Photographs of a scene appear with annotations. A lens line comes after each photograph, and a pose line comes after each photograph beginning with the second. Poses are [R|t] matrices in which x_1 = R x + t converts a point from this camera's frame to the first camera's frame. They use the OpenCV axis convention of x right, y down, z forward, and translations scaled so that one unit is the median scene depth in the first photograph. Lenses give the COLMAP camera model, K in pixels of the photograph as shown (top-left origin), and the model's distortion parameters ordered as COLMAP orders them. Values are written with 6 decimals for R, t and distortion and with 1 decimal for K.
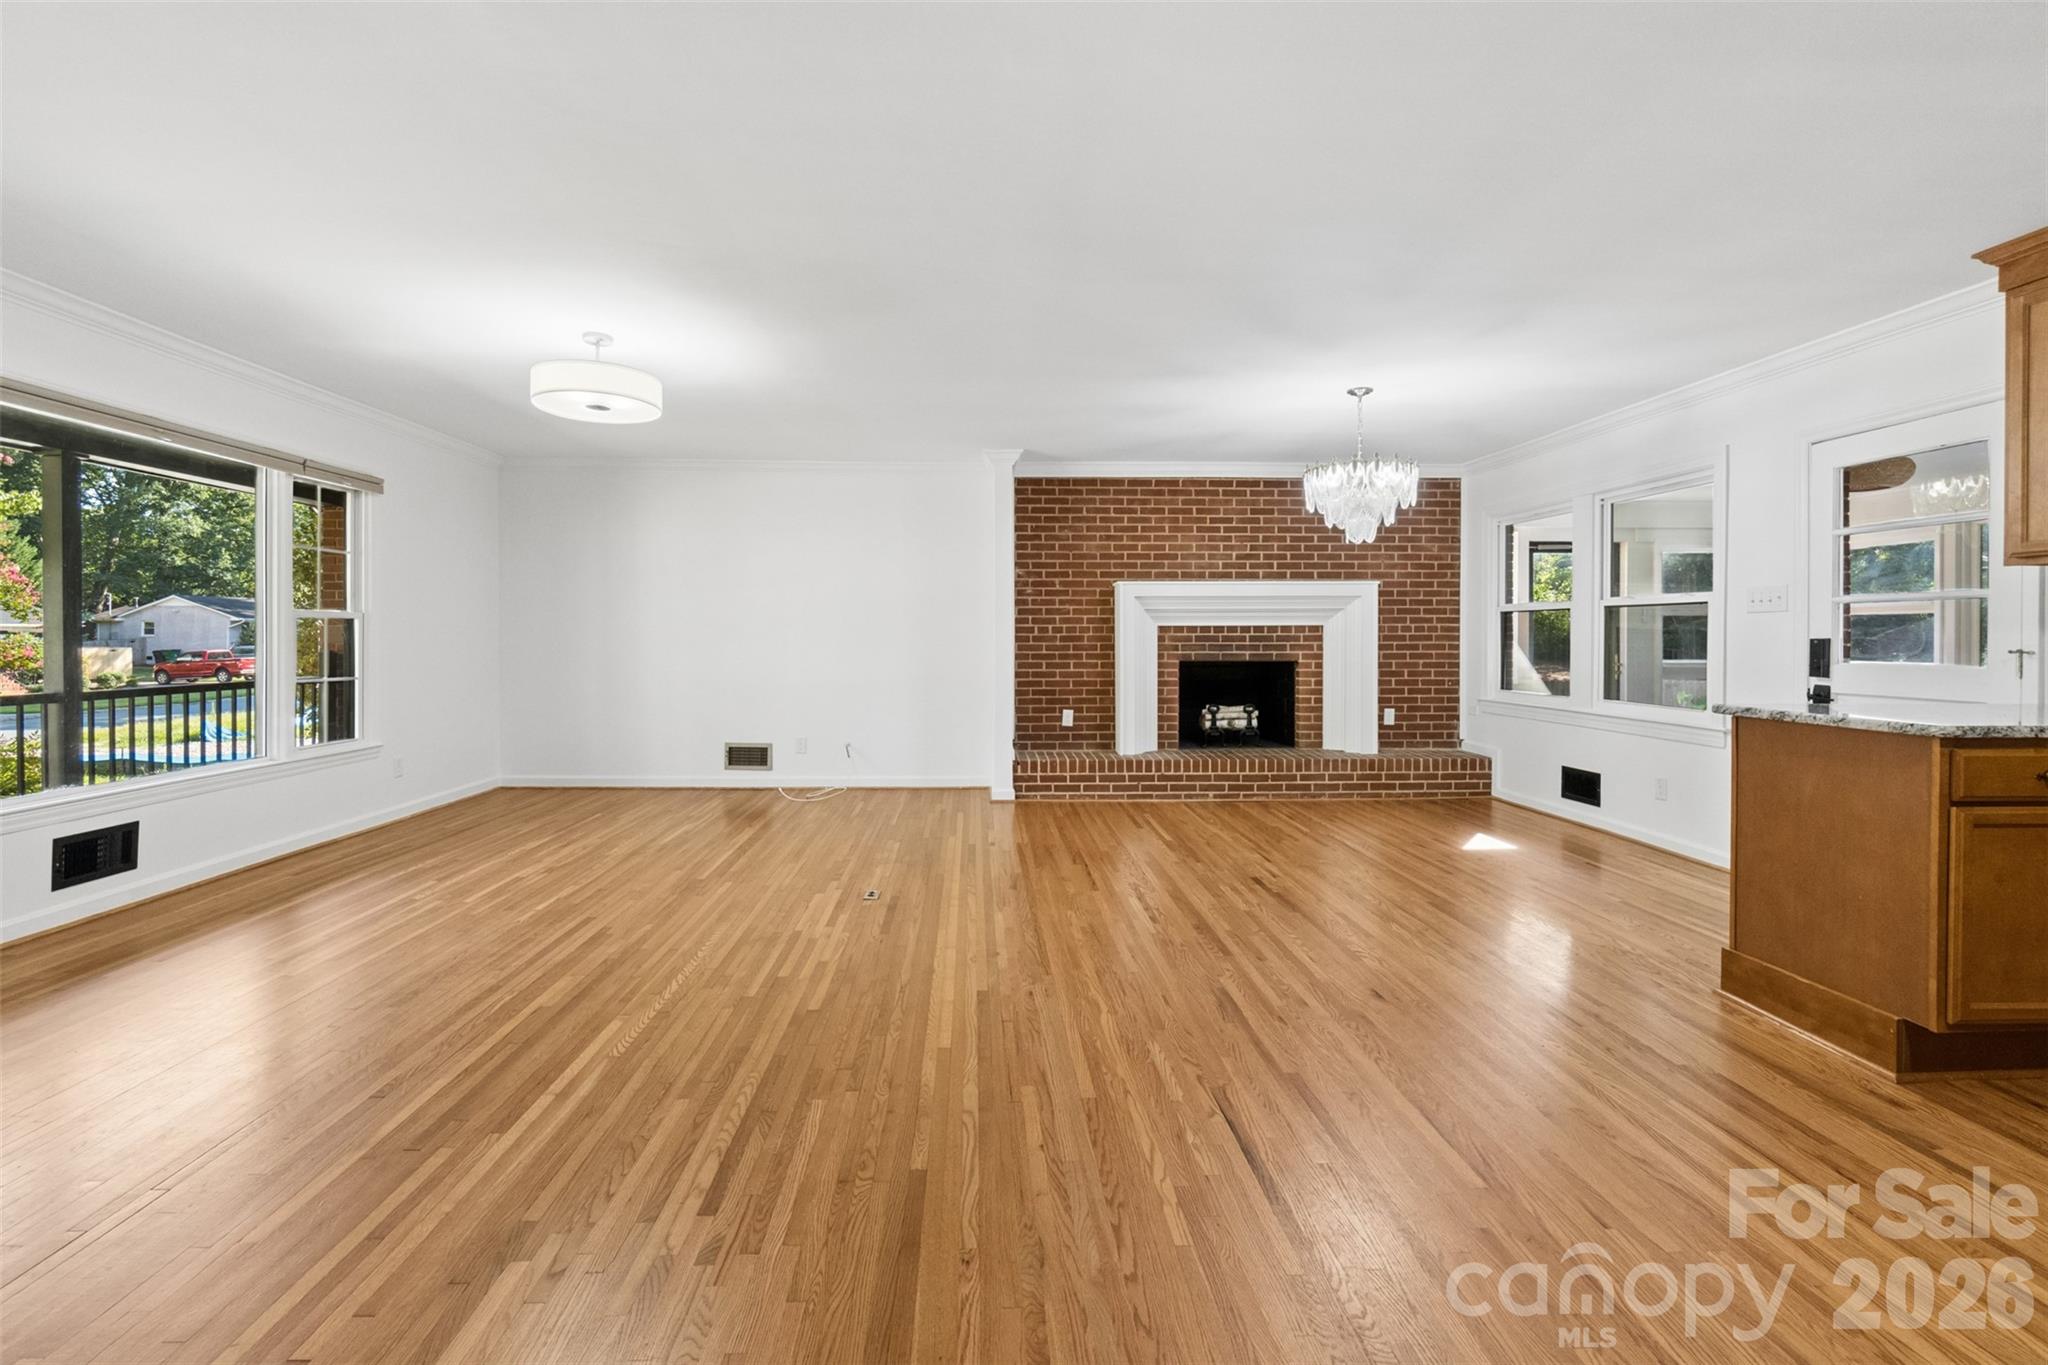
lens RADIAL K [[887.4, 0, 1005.9], [0, 887.4, 645.7], [0, 0, 1]] dist [-0.005686, 0.000485]
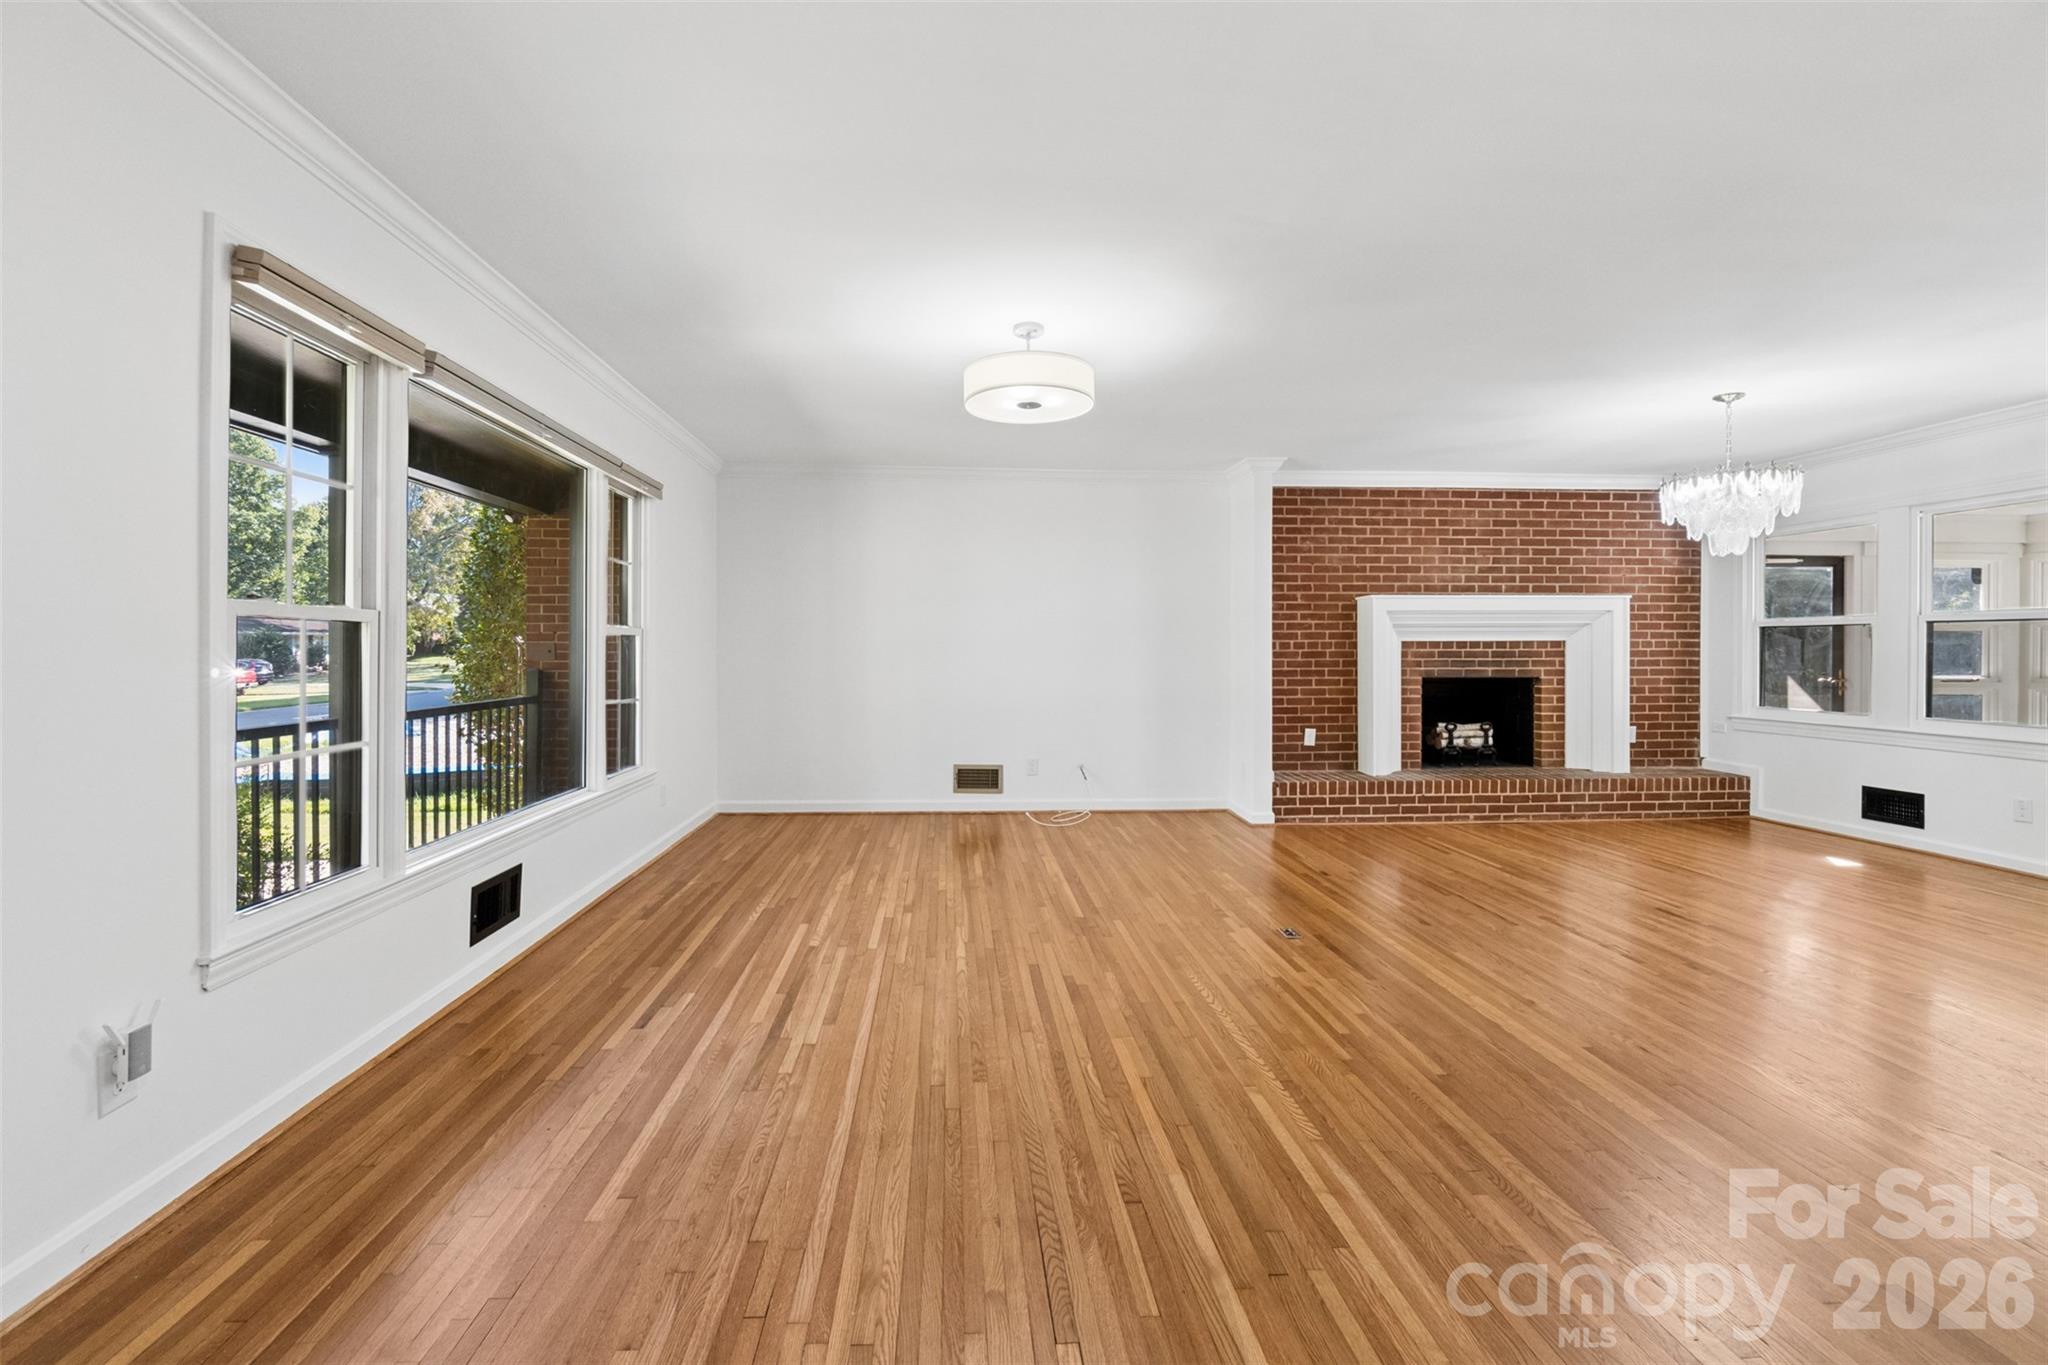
lens RADIAL K [[887.4, 0, 1014.0], [0, 887.4, 653.7], [0, 0, 1]] dist [-0.005686, 0.000485]
pose [[0.999493, -0.000727, 0.031837, -0.282294], [0.000881, 0.999988, -0.004839, -0.004574], [-0.031833, 0.004864, 0.999481, 0.049030]]
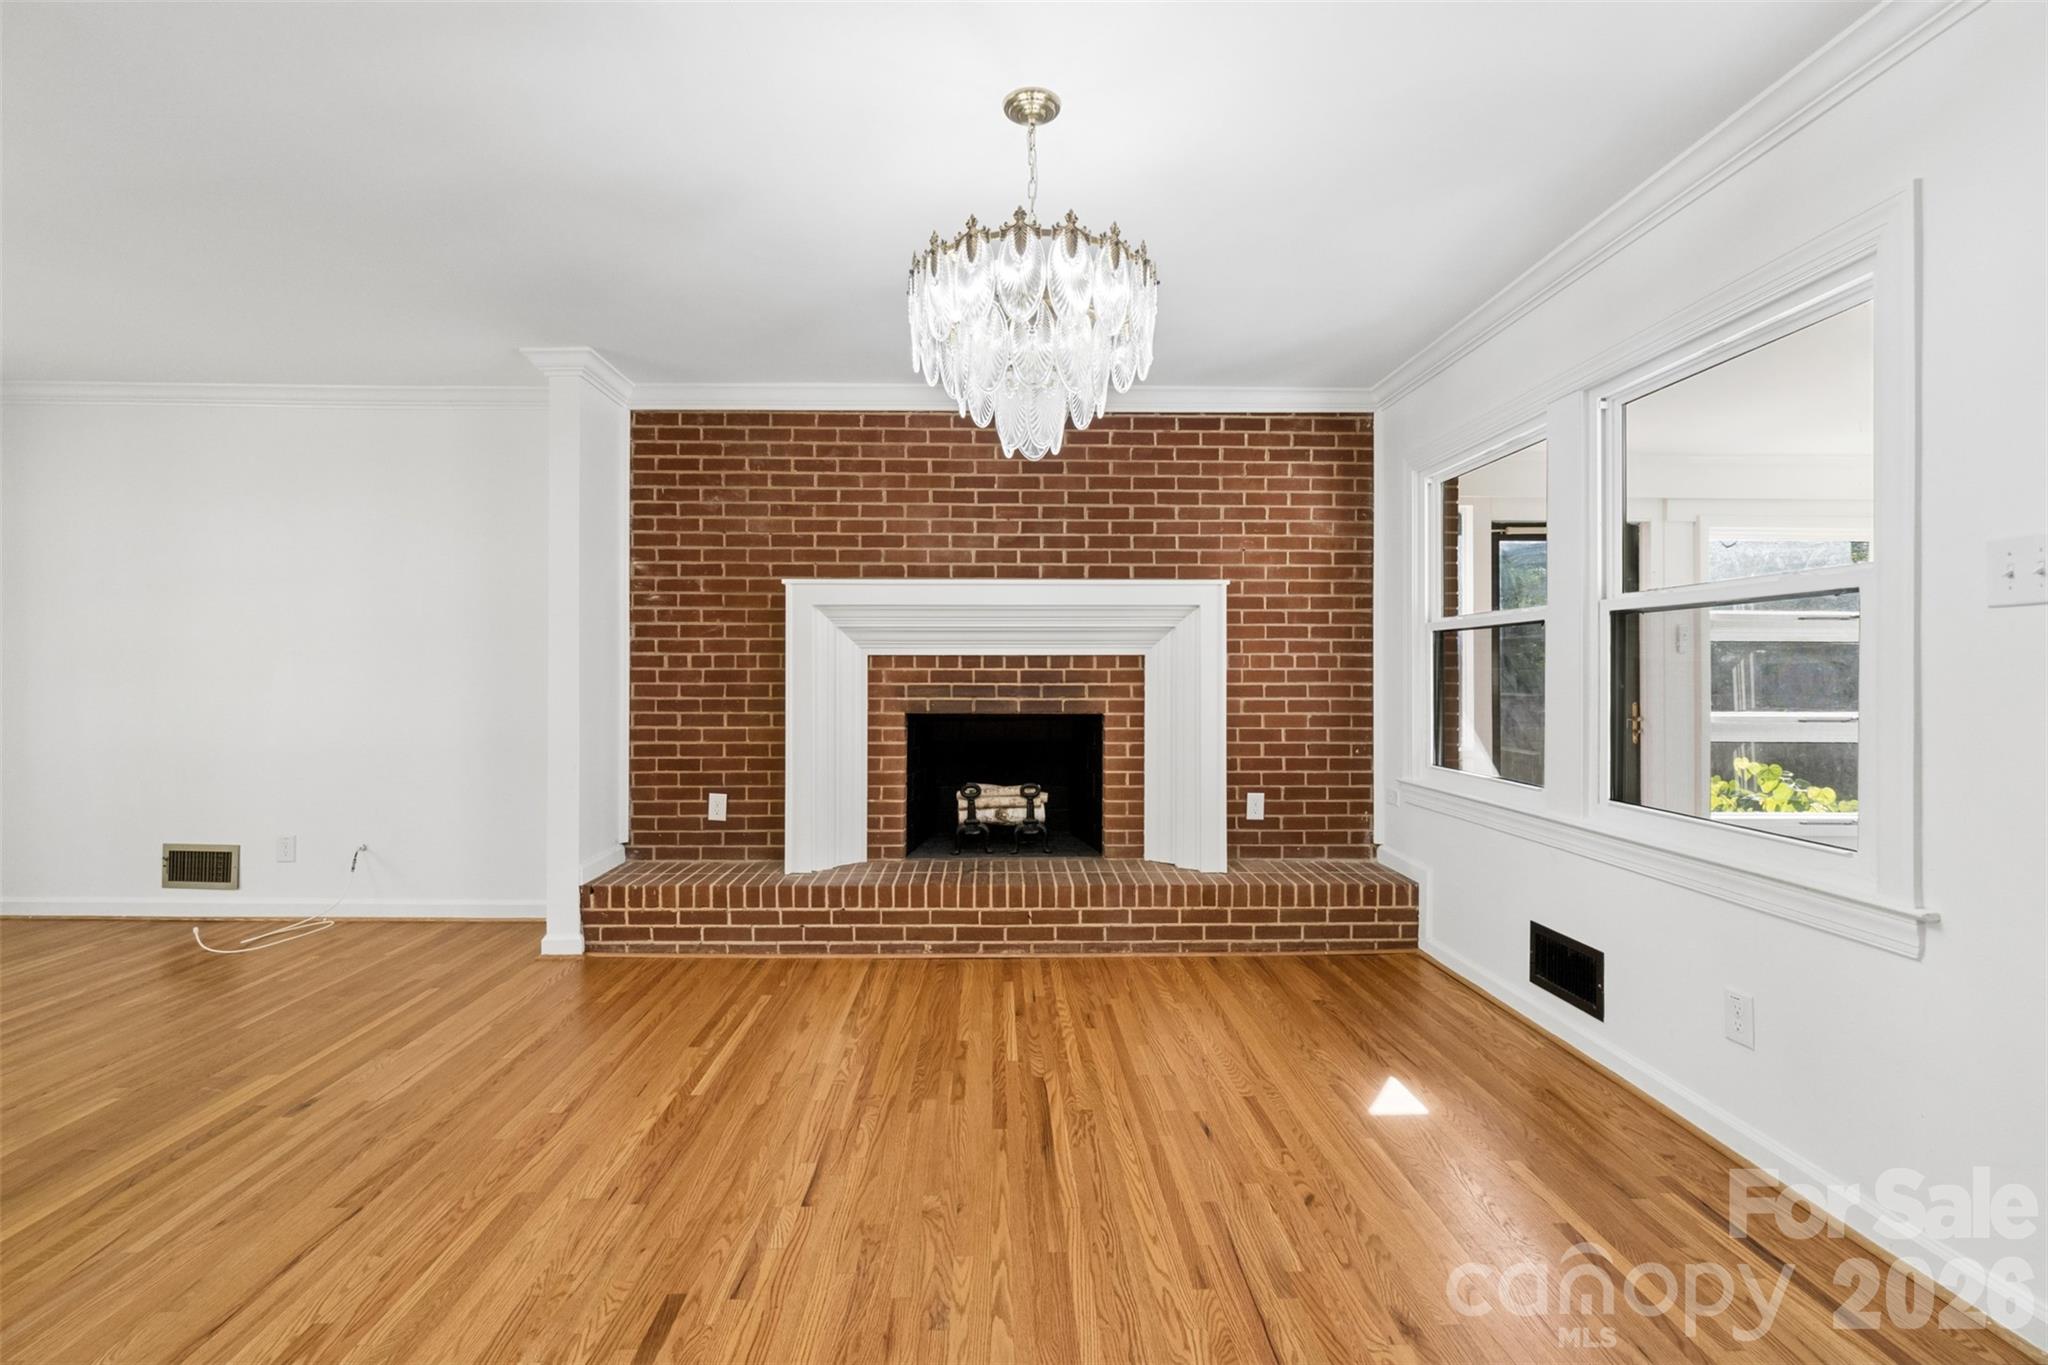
lens RADIAL K [[887.4, 0, 1003.1], [0, 887.4, 672.1], [0, 0, 1]] dist [-0.005686, 0.000485]
pose [[0.999877, 0.002374, -0.015516, 0.274651], [-0.002596, 0.999895, -0.014259, -0.002394], [0.015481, 0.014298, 0.999778, 0.398455]]
